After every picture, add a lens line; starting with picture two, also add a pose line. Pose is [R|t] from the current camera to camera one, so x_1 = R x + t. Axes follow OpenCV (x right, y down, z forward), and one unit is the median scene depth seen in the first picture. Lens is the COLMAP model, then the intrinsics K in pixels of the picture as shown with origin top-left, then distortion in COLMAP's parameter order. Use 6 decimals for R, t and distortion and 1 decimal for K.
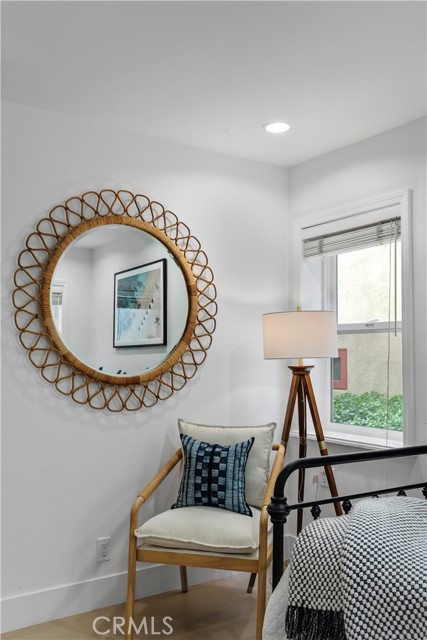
lens RADIAL K [[608.0, 0, 213.5], [0, 608.0, 320.0], [0, 0, 1]] dist [0.019012, -0.001279]
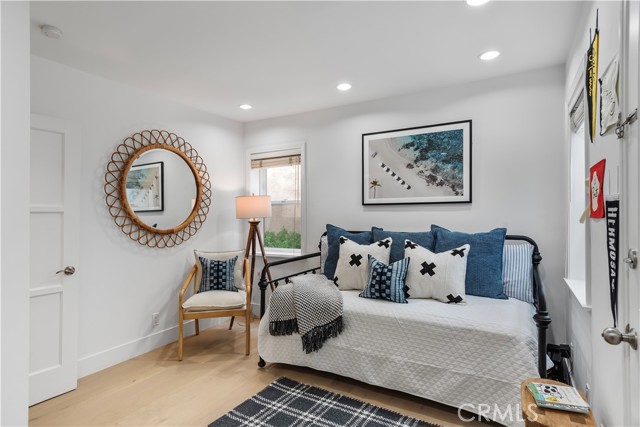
lens RADIAL K [[345.0, 0, 320.0], [0, 345.0, 213.5], [0, 0, 1]] dist [-0.002848, -0.000348]
pose [[0.896515, -0.016540, 0.442705, -0.197288], [-0.011738, 0.998065, 0.061058, -0.029750], [-0.442858, -0.059936, 0.894586, -0.185229]]
